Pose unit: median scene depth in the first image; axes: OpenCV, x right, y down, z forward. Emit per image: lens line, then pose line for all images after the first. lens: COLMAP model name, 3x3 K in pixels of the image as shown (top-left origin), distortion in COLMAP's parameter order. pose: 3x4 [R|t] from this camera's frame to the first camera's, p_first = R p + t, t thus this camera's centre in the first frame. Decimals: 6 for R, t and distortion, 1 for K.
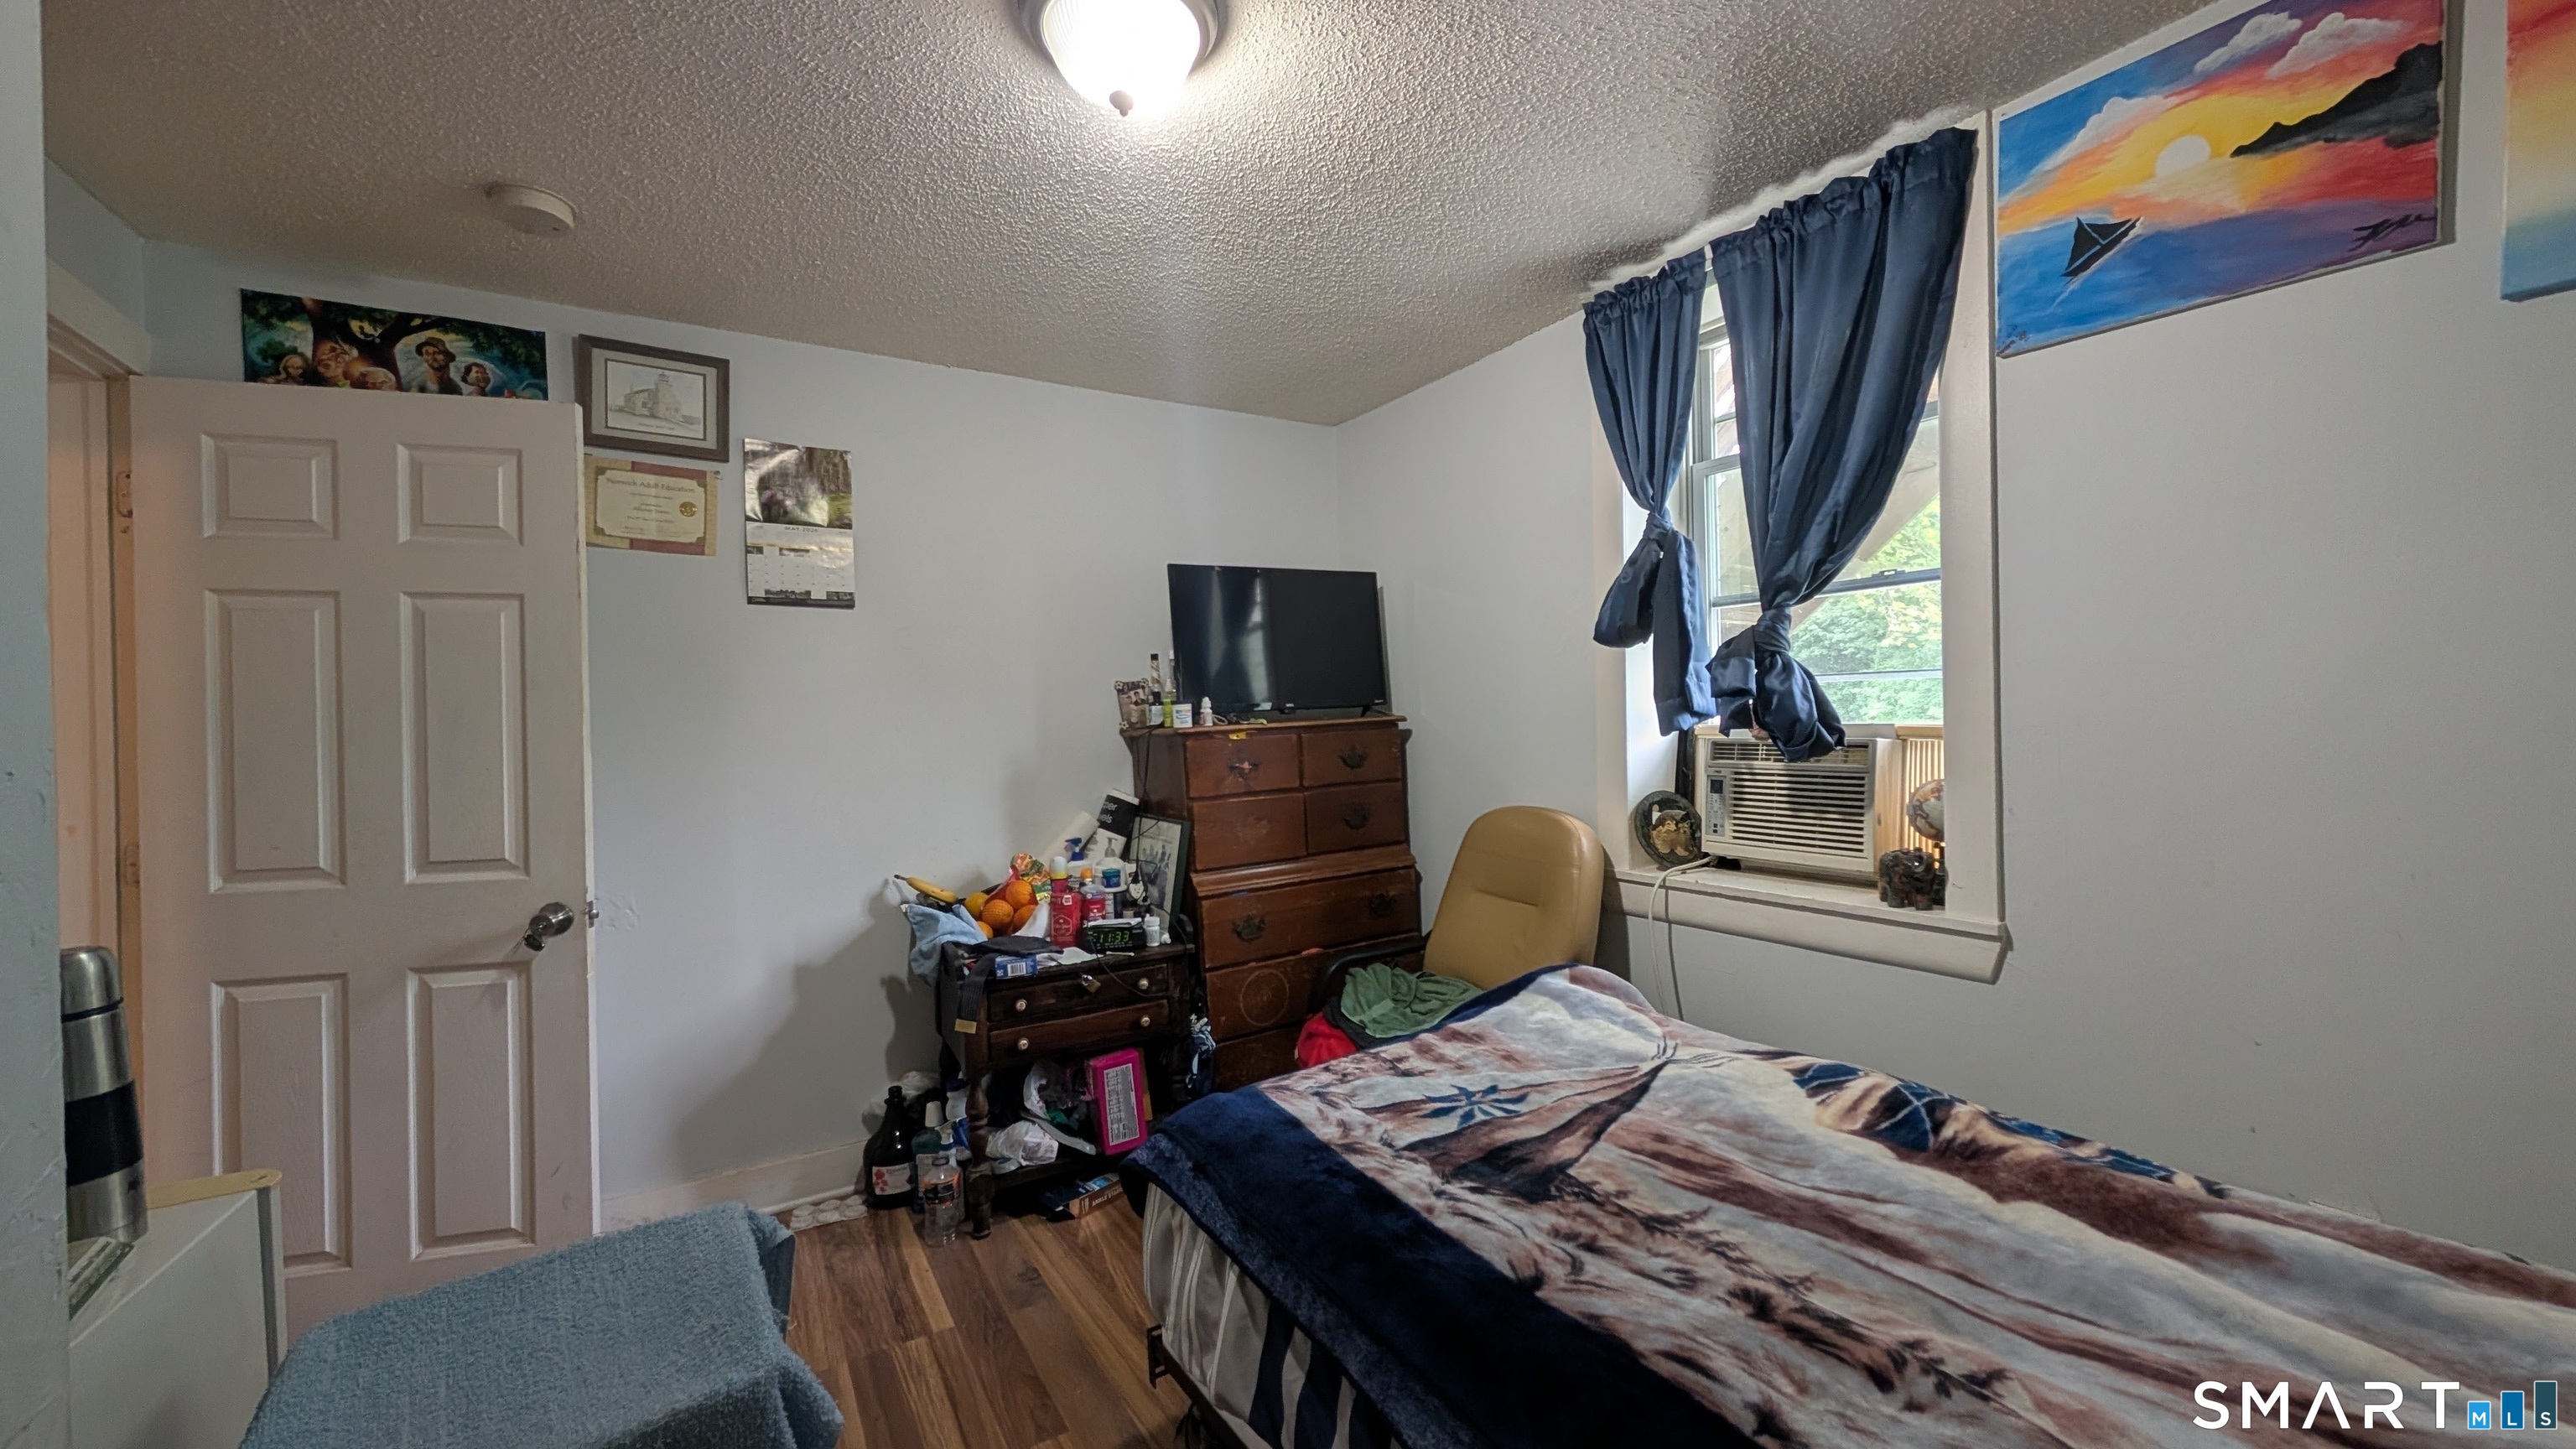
lens RADIAL K [[965.2, 0, 1288.0], [0, 965.2, 724.5], [0, 0, 1]] dist [0.000502, 0.000041]
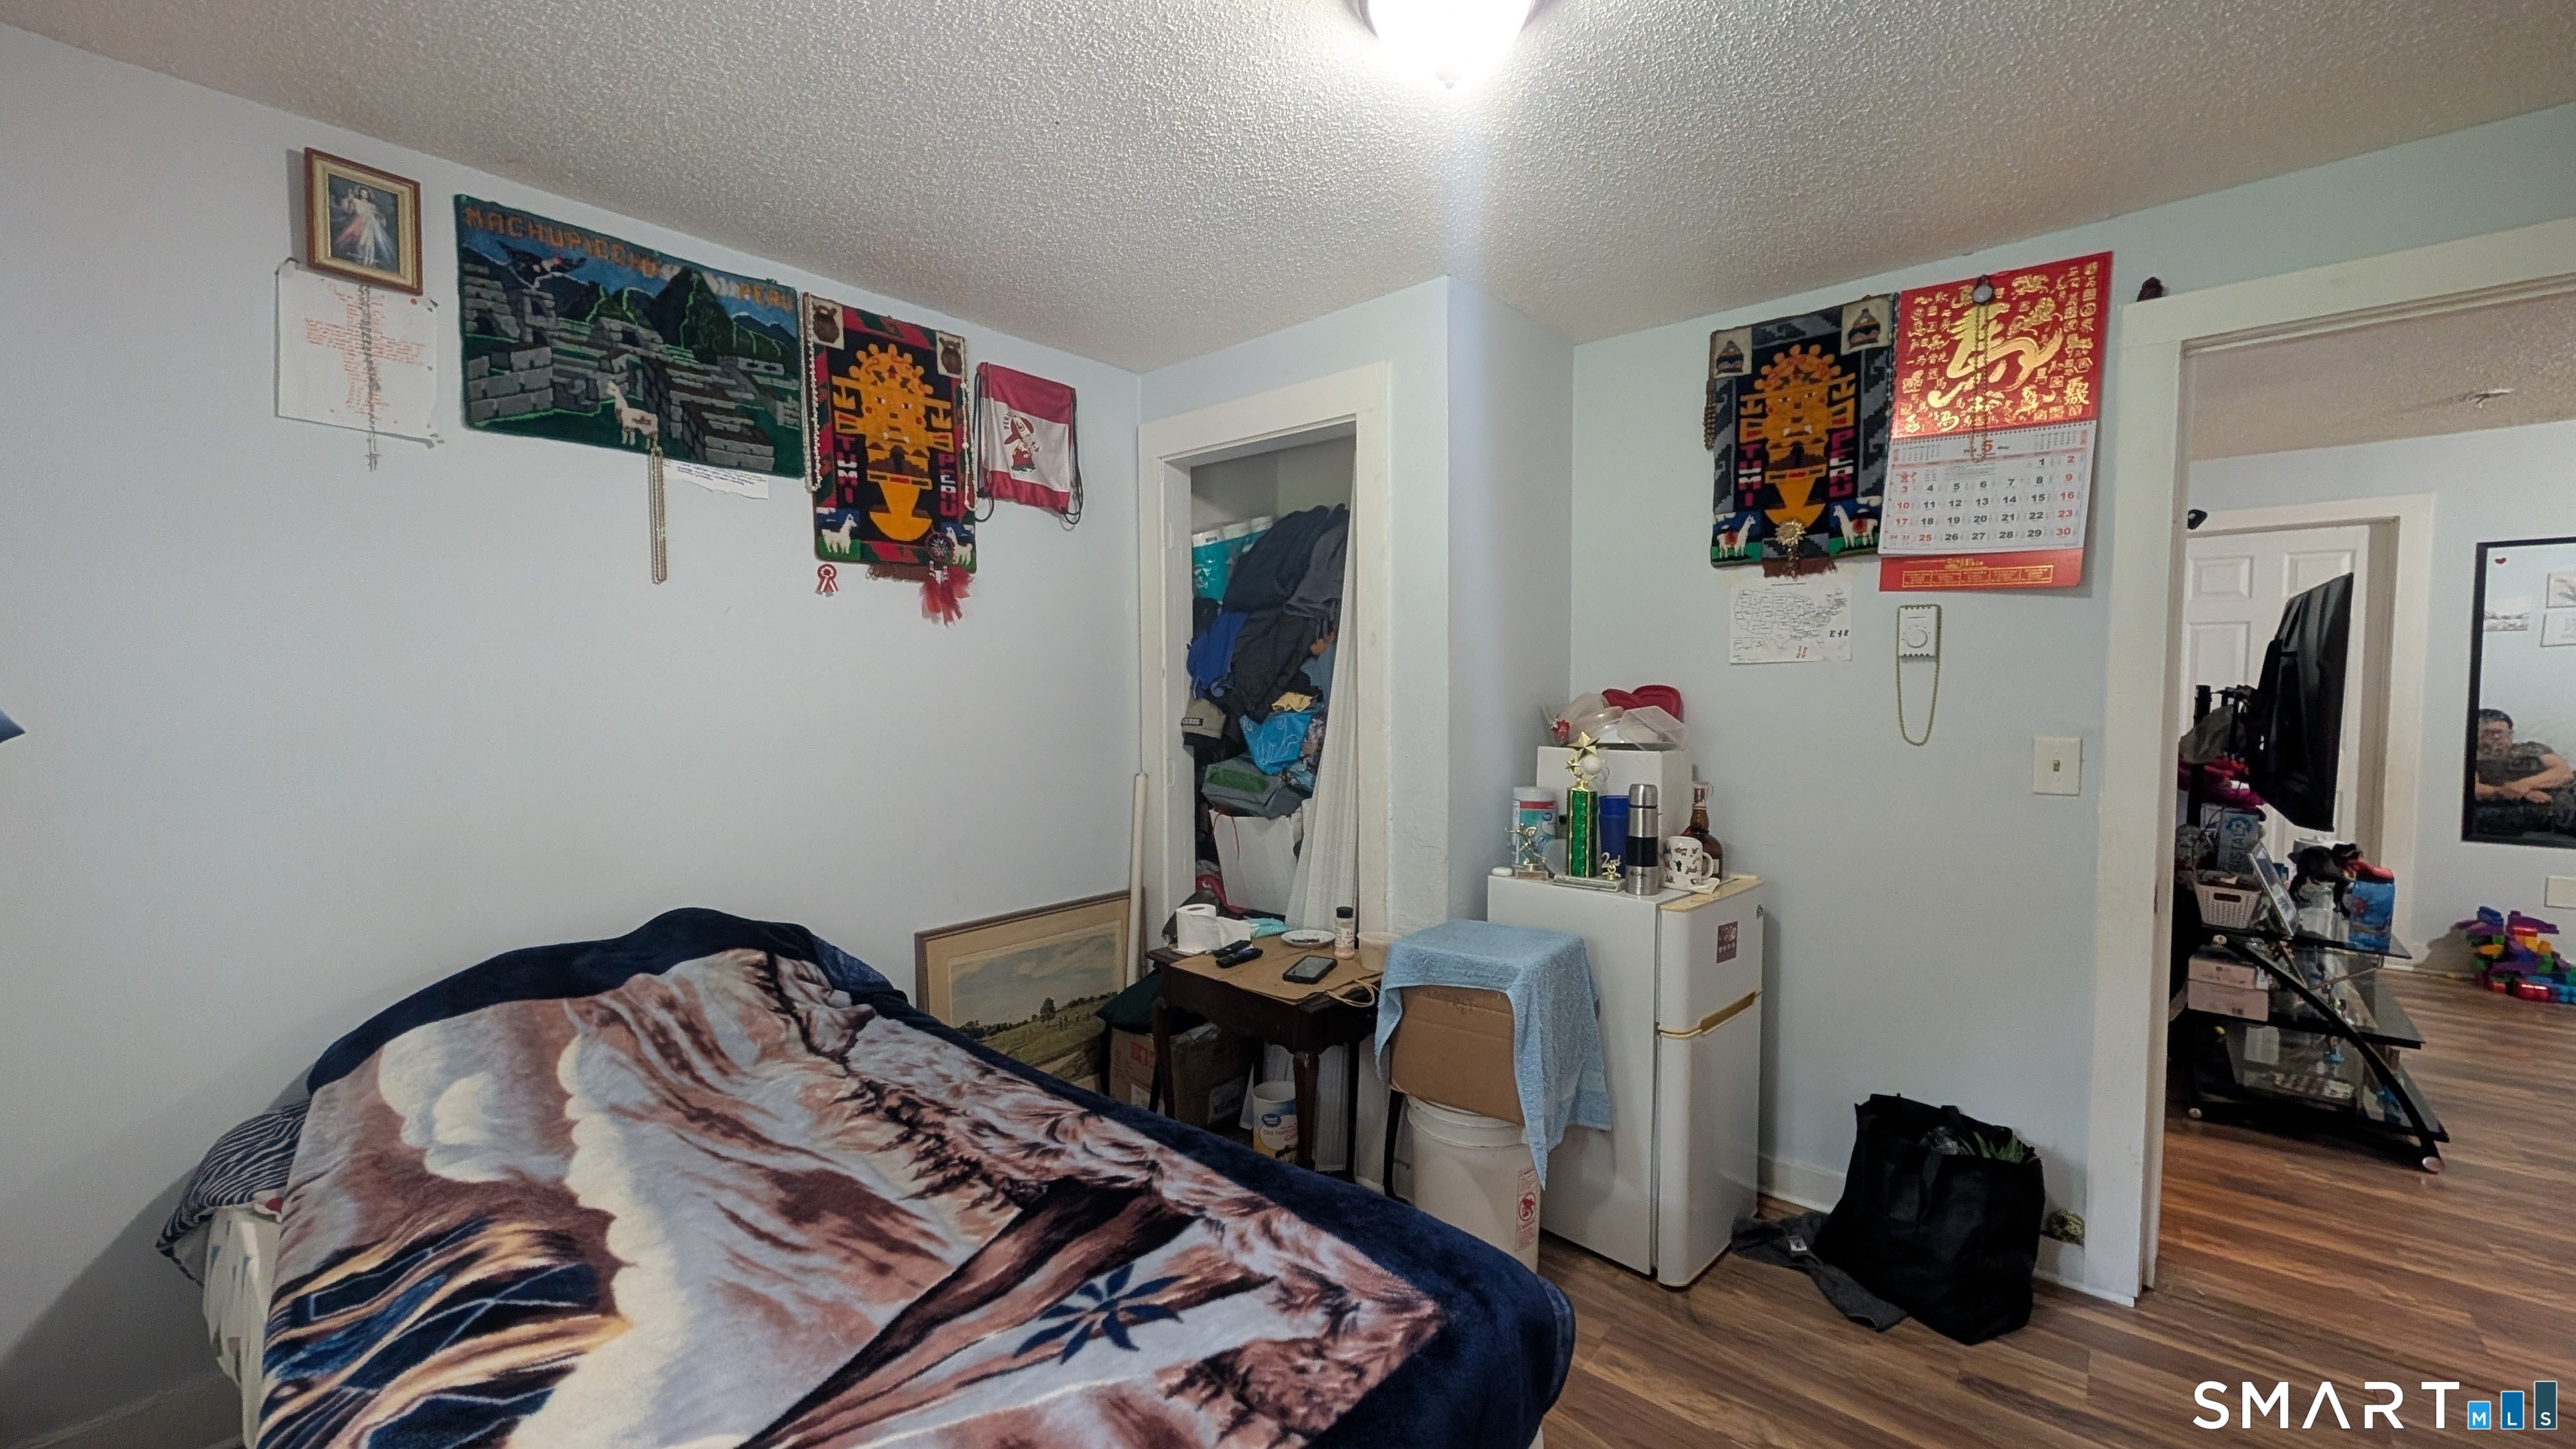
lens RADIAL K [[965.2, 0, 1288.0], [0, 965.2, 724.5], [0, 0, 1]] dist [0.000502, 0.000041]
pose [[-0.952754, 0.038548, -0.301286, 0.290465], [0.023659, 0.998319, 0.052915, -0.061226], [0.302819, 0.043287, -0.952064, 1.868140]]
